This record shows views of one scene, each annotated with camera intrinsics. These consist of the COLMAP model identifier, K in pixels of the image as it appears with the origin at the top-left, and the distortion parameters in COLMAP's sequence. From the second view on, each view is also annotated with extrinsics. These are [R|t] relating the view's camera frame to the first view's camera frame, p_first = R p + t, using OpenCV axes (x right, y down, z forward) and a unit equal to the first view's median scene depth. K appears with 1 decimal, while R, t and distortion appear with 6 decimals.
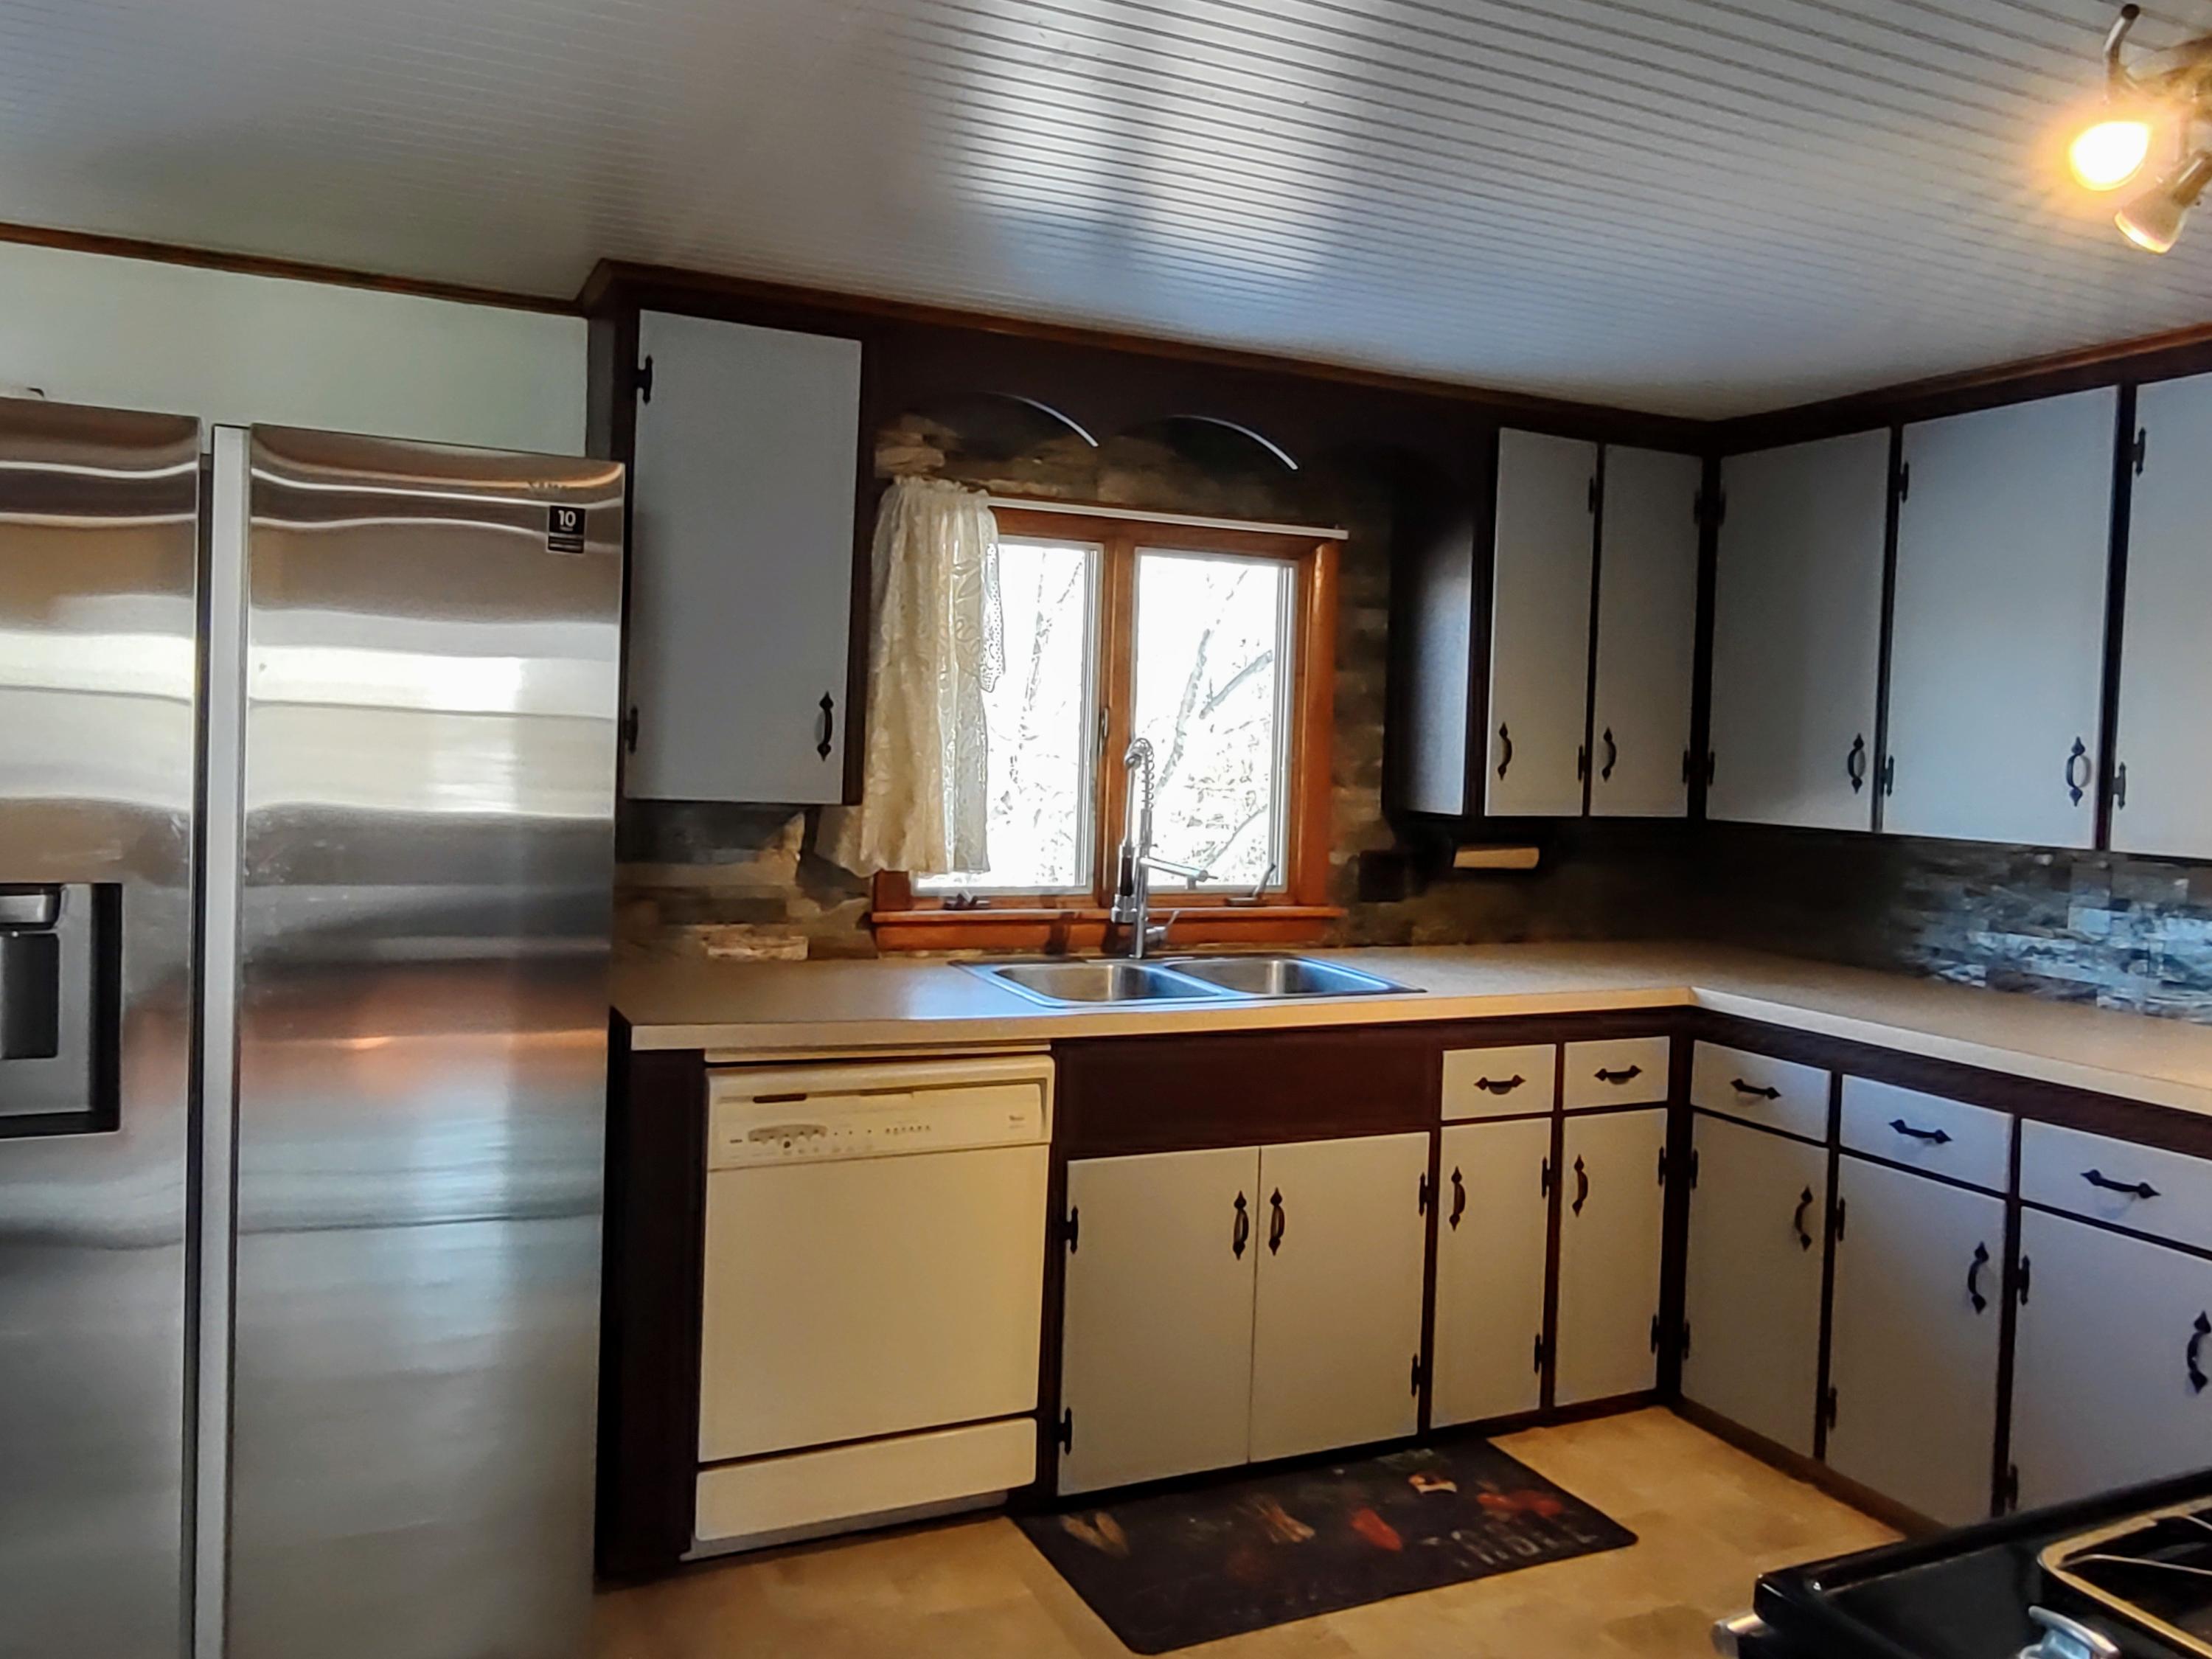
lens RADIAL K [[1722.5, 0, 1106.0], [0, 1722.5, 829.5], [0, 0, 1]] dist [0.008824, 0.000145]
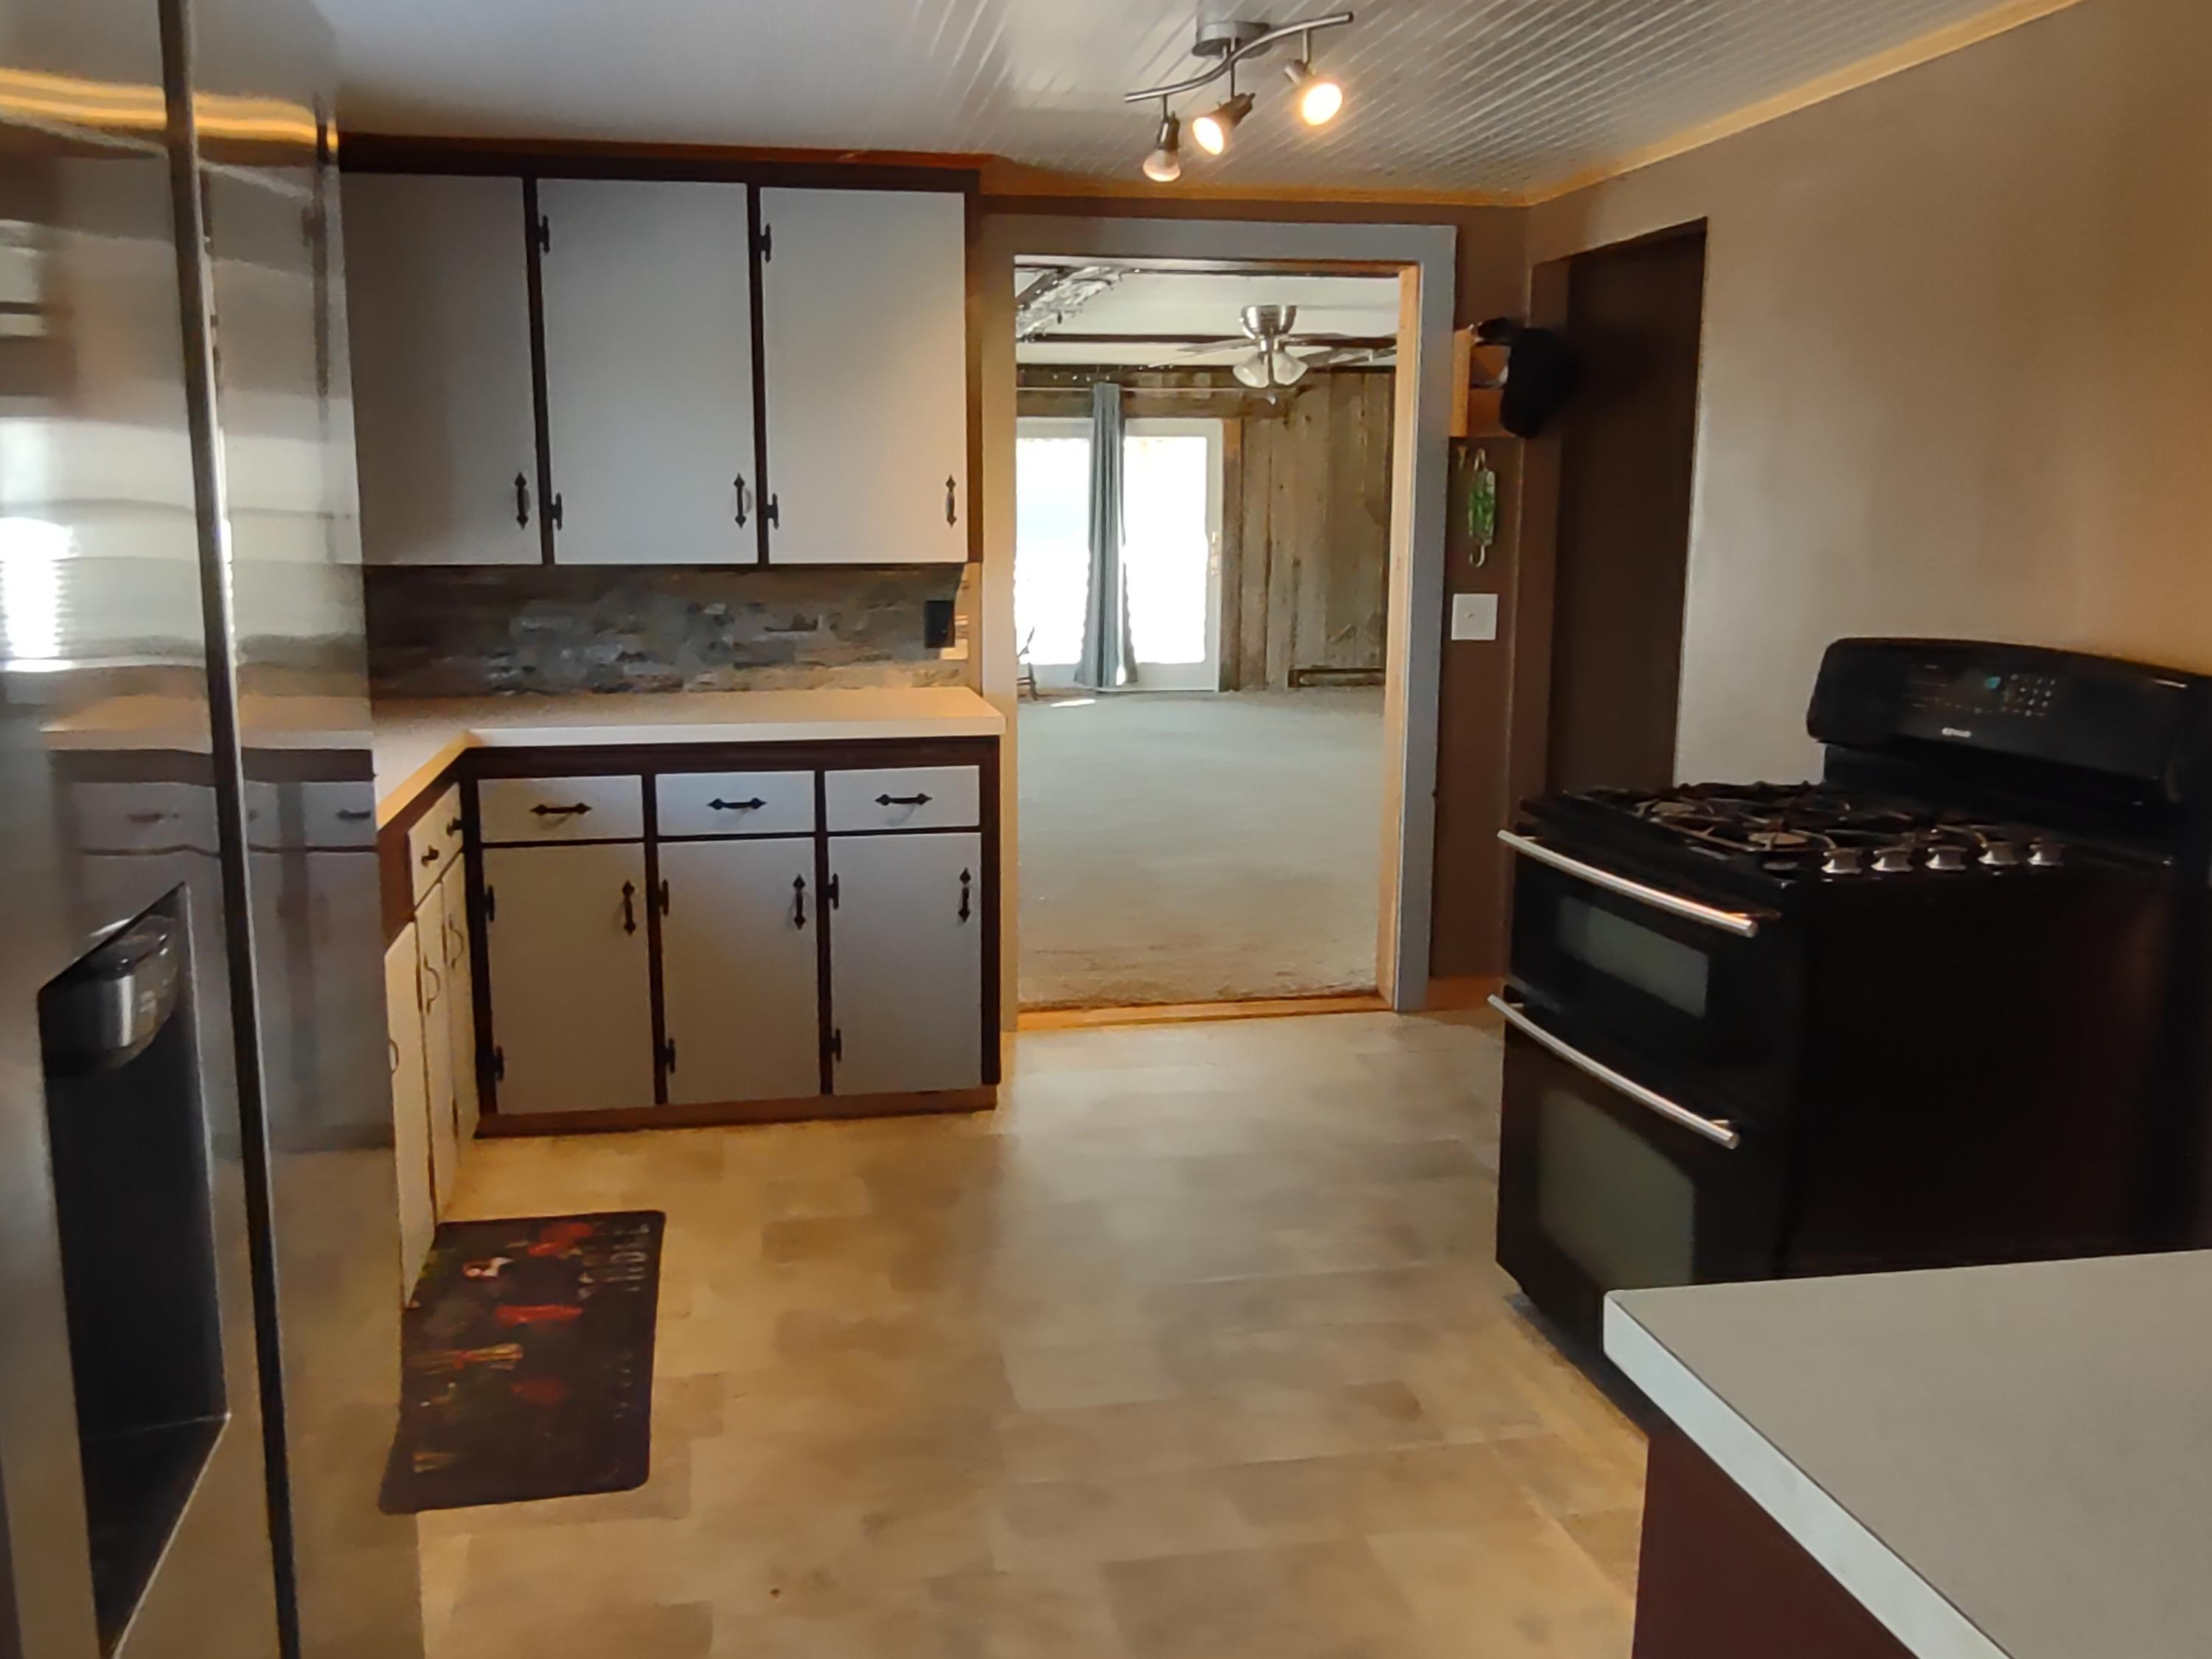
lens RADIAL K [[1722.5, 0, 1106.0], [0, 1722.5, 829.5], [0, 0, 1]] dist [0.008824, 0.000145]
pose [[0.248021, -0.213695, 0.944892, -0.592004], [0.061609, 0.976872, 0.204756, -0.039335], [-0.966794, 0.007430, 0.255450, 0.414250]]
